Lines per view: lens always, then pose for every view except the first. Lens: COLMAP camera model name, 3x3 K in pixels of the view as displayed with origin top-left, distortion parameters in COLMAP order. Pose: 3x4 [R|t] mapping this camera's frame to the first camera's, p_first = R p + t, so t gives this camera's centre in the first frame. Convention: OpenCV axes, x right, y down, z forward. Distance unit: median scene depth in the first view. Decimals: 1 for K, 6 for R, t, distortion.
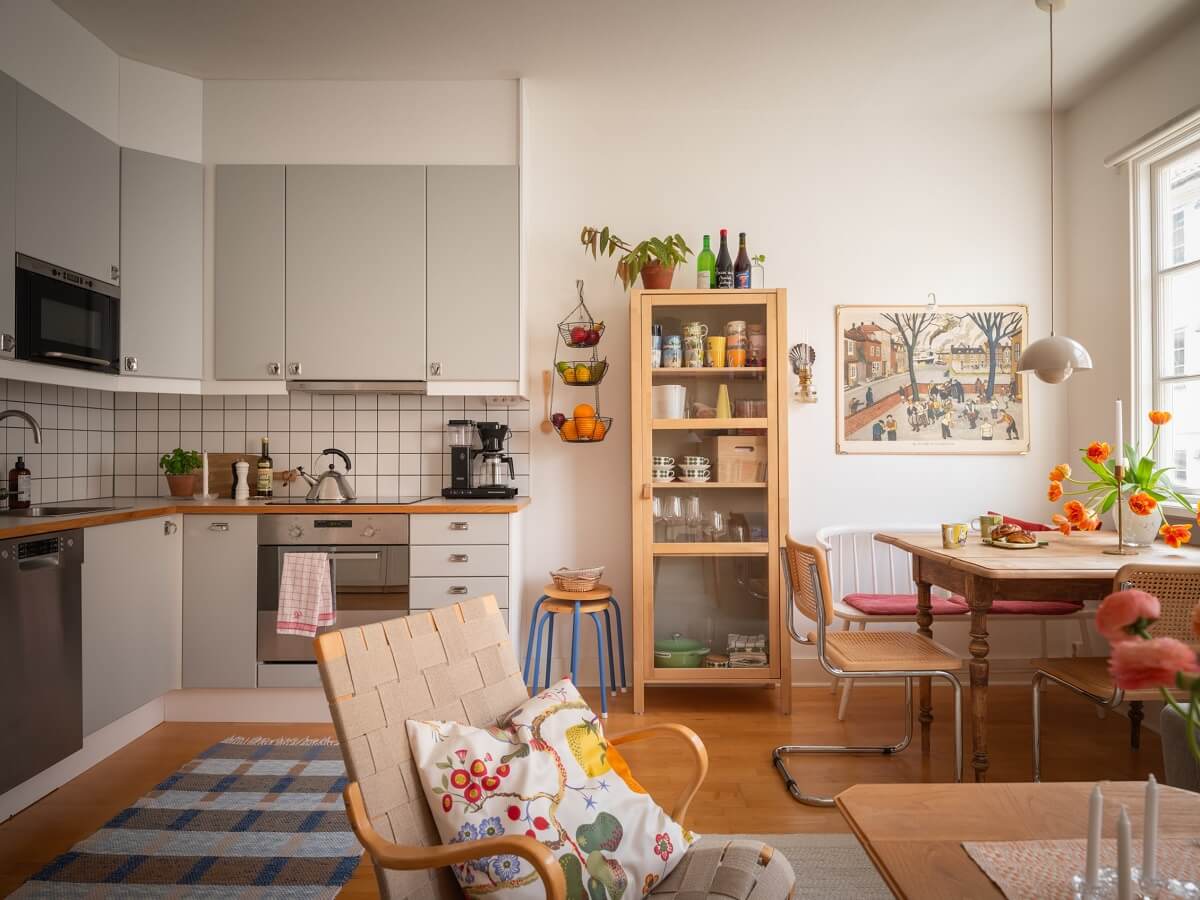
lens RADIAL K [[863.5, 0, 630.1], [0, 863.5, 450.3], [0, 0, 1]] dist [0.011833, -0.033940]
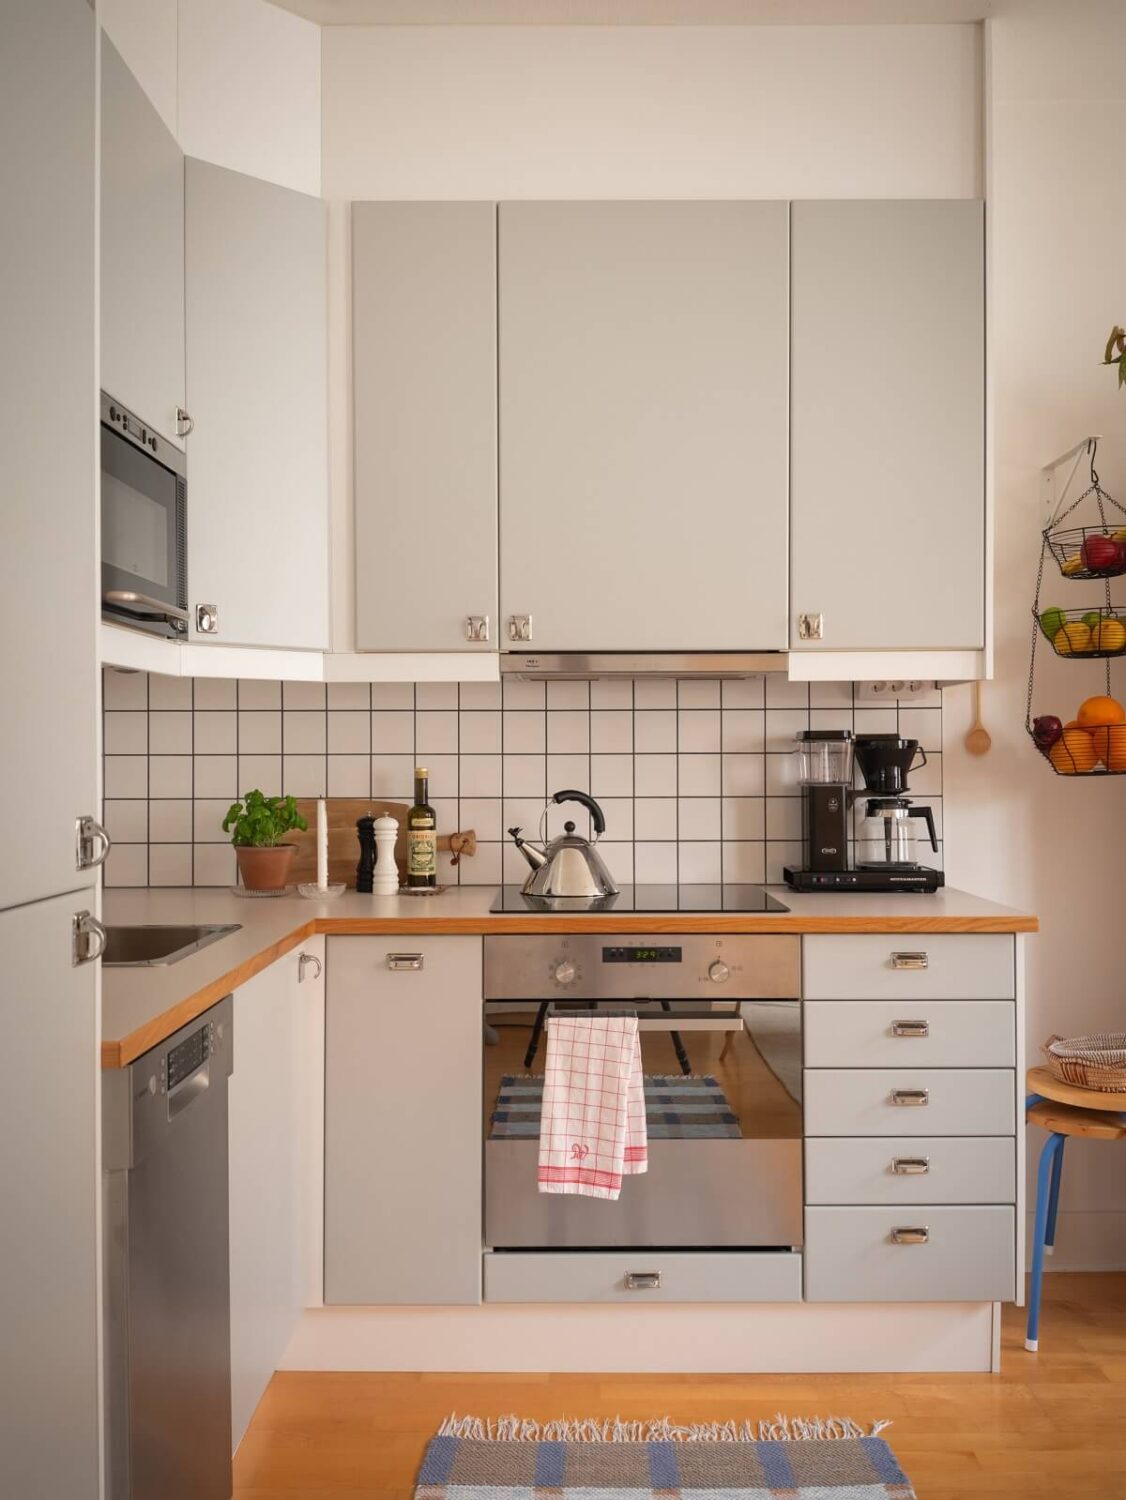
lens RADIAL K [[1355.3, 0, 563.6], [0, 1355.3, 754.4], [0, 0, 1]] dist [0.006994, 0.000000]
pose [[0.999970, -0.003180, -0.007048, -0.351387], [0.003193, 0.999993, 0.001876, -0.023923], [0.007042, -0.001898, 0.999973, 0.239517]]
